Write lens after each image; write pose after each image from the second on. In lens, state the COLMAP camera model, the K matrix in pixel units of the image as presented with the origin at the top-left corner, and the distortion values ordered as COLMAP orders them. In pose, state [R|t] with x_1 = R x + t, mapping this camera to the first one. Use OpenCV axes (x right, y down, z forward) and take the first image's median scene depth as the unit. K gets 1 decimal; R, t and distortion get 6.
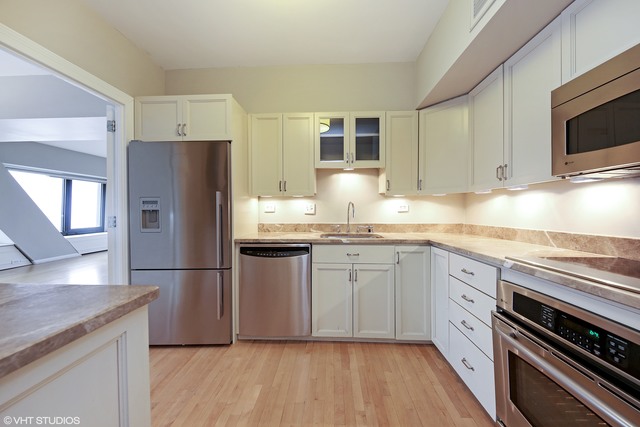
lens RADIAL K [[216.9, 0, 320.0], [0, 216.9, 213.5], [0, 0, 1]] dist [-0.000186, -0.000020]
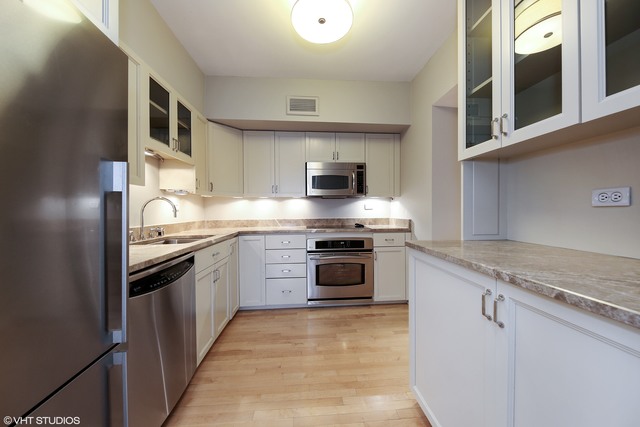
lens RADIAL K [[226.4, 0, 322.7], [0, 226.4, 208.5], [0, 0, 1]] dist [0.000247, 0.000001]
pose [[-0.093057, 0.004723, 0.995650, -0.921015], [0.014959, 0.999883, -0.003345, -0.005824], [-0.995548, 0.014582, -0.093117, 0.618679]]
